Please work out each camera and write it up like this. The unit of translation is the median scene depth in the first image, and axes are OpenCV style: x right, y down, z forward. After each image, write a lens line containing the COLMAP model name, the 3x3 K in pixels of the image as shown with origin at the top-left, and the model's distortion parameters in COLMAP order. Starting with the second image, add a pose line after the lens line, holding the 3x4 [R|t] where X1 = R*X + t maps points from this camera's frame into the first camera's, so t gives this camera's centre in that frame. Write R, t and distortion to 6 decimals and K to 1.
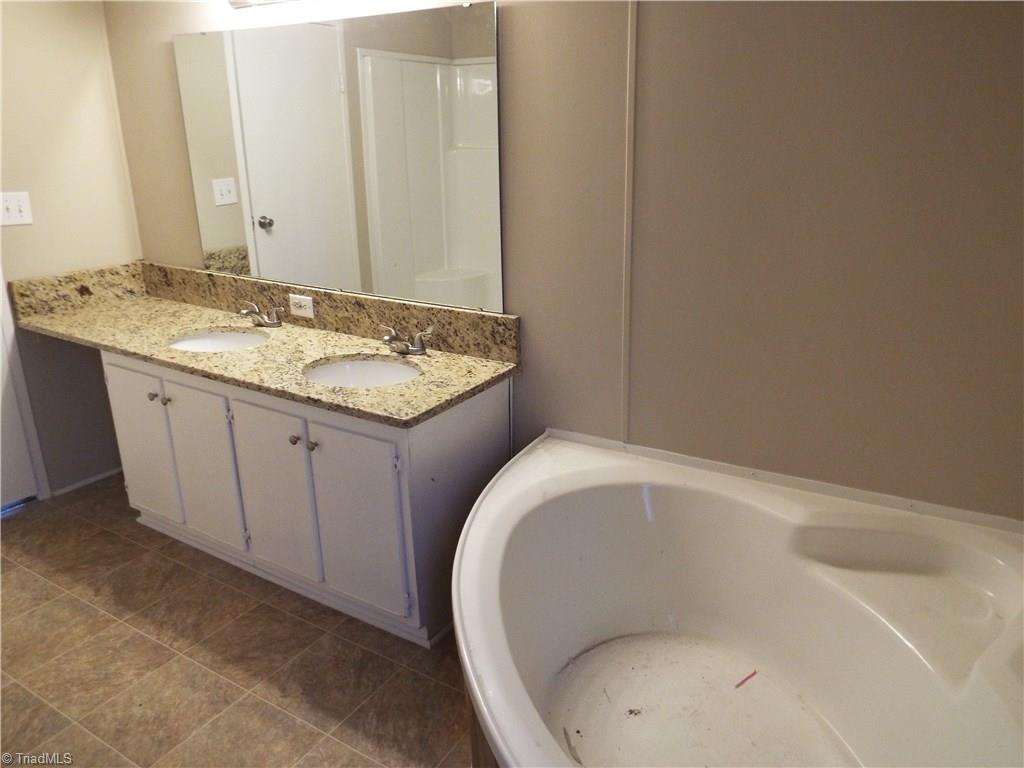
lens RADIAL K [[744.1, 0, 516.6], [0, 744.1, 361.0], [0, 0, 1]] dist [-0.051918, 0.054191]
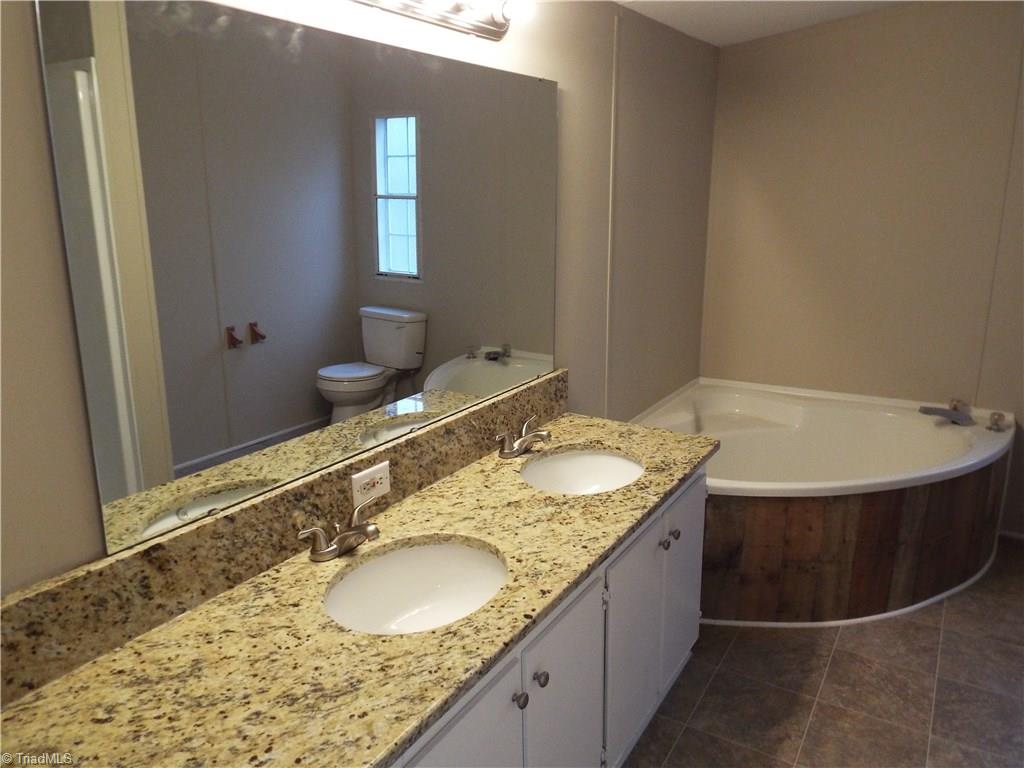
lens RADIAL K [[749.3, 0, 512.0], [0, 749.3, 384.0], [0, 0, 1]] dist [-0.055151, 0.090092]
pose [[-0.010064, -0.239250, 0.970906, -0.960784], [0.309001, 0.922689, 0.230572, -0.283417], [-0.951008, 0.302332, 0.064642, 0.922417]]
